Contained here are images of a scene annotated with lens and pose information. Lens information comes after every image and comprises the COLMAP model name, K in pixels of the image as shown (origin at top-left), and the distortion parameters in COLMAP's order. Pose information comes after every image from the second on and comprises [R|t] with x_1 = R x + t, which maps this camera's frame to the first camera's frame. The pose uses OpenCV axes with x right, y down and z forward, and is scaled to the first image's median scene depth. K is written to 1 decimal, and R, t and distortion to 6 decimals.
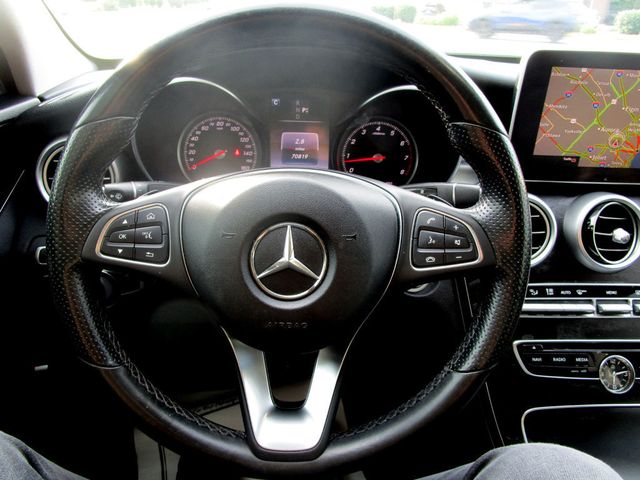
lens RADIAL K [[461.0, 0, 320.0], [0, 461.0, 240.0], [0, 0, 1]] dist [-0.028568, 0.018491]
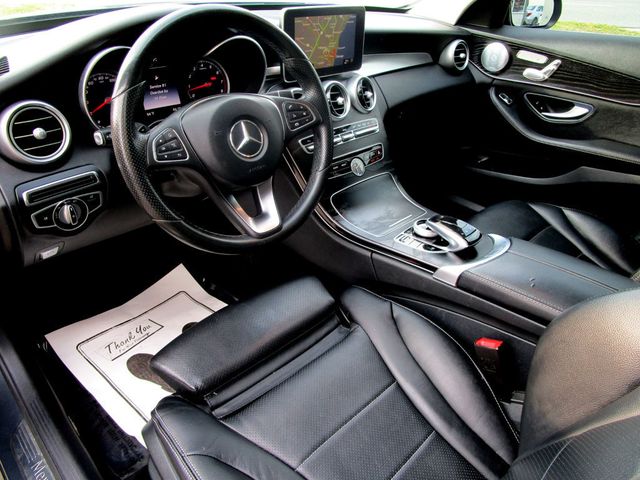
lens RADIAL K [[461.0, 0, 320.0], [0, 461.0, 240.0], [0, 0, 1]] dist [-0.028568, 0.018491]
pose [[0.743534, -0.357593, 0.565053, -0.769066], [0.274938, 0.933757, 0.229145, 0.073966], [-0.609563, -0.015023, 0.792595, -0.556338]]
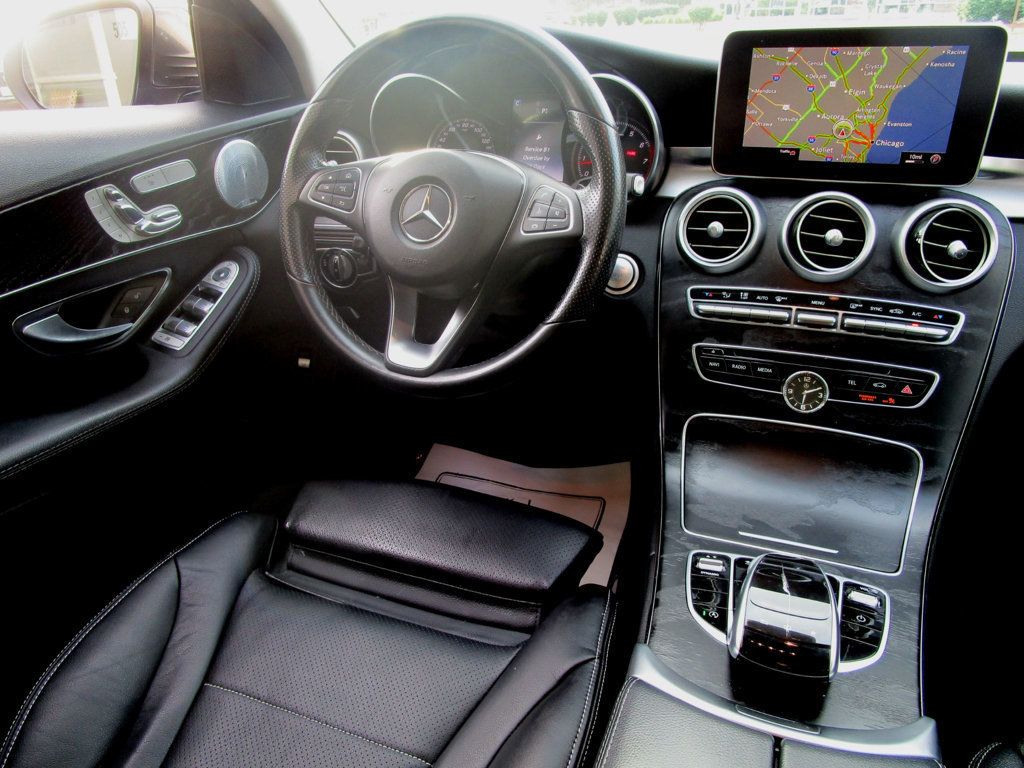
lens RADIAL K [[737.7, 0, 512.0], [0, 737.7, 384.0], [0, 0, 1]] dist [-0.028568, 0.018491]
pose [[0.912698, 0.121019, -0.390303, 0.673174], [-0.122087, 0.992272, 0.022176, 0.311370], [0.389970, 0.027411, 0.920419, -0.524575]]
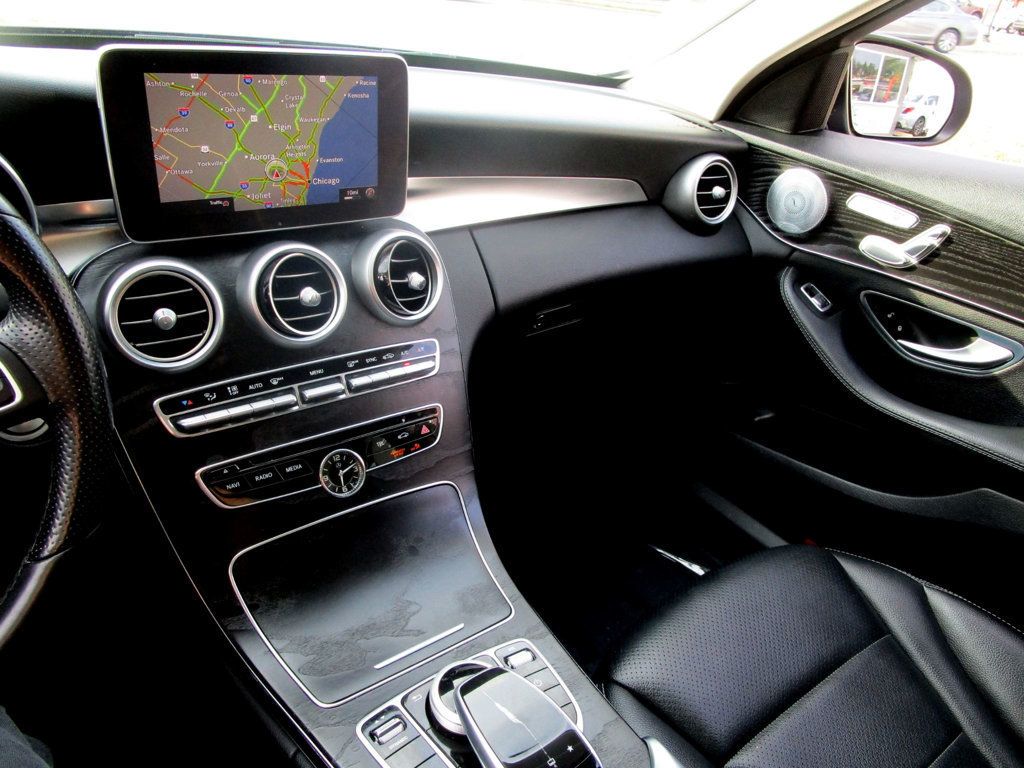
lens RADIAL K [[737.7, 0, 512.0], [0, 737.7, 384.0], [0, 0, 1]] dist [-0.028568, 0.018491]
pose [[0.823394, -0.233037, 0.517413, 0.266342], [0.182552, 0.972097, 0.147315, 0.012468], [-0.537306, -0.026843, 0.842960, -0.214439]]
